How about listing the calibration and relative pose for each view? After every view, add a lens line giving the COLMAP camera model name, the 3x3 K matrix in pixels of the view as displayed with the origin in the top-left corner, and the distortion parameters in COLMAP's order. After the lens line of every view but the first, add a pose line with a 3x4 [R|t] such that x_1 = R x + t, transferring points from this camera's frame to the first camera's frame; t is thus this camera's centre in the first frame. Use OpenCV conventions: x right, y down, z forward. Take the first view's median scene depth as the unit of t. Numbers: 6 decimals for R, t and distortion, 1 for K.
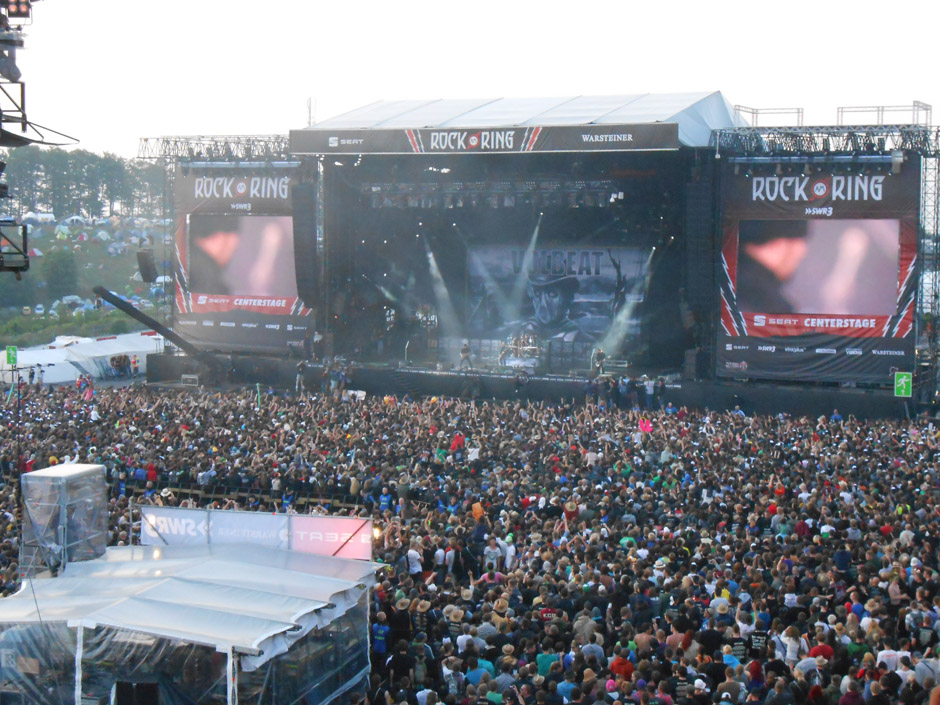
lens RADIAL K [[1703.7, 0, 463.1], [0, 1703.7, 357.2], [0, 0, 1]] dist [-0.045168, 0.000000]
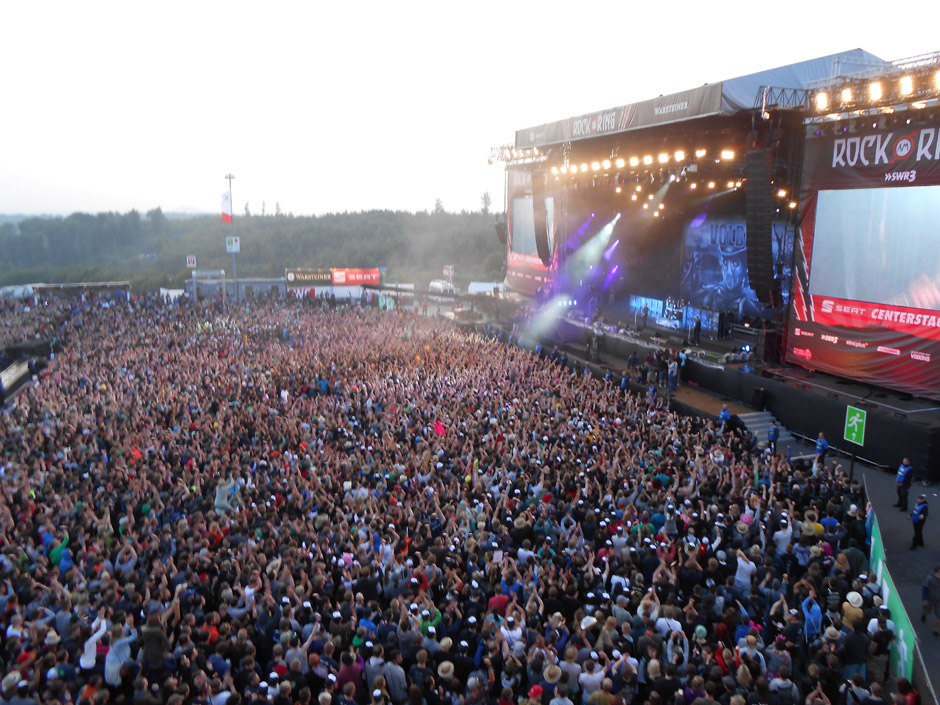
lens RADIAL K [[740.3, 0, 468.6], [0, 740.3, 350.4], [0, 0, 1]] dist [-0.026709, 0.041202]
pose [[0.738187, 0.120925, -0.663669, 0.294323], [-0.049714, 0.990879, 0.125249, -0.037503], [0.672762, -0.059464, 0.737466, 0.592725]]
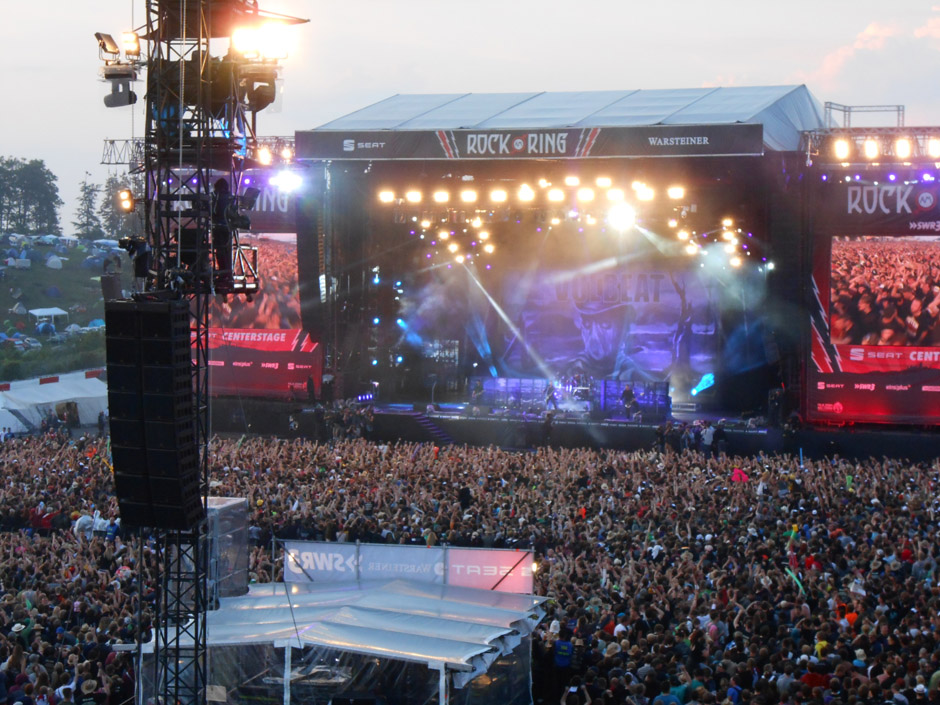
lens RADIAL K [[2205.2, 0, 470.8], [0, 2205.2, 351.0], [0, 0, 1]] dist [-0.049351, 0.000000]
pose [[0.999669, -0.004374, 0.025348, -0.047206], [0.005076, 0.999604, -0.027684, 0.006432], [-0.025217, 0.027804, 0.999295, -0.097626]]
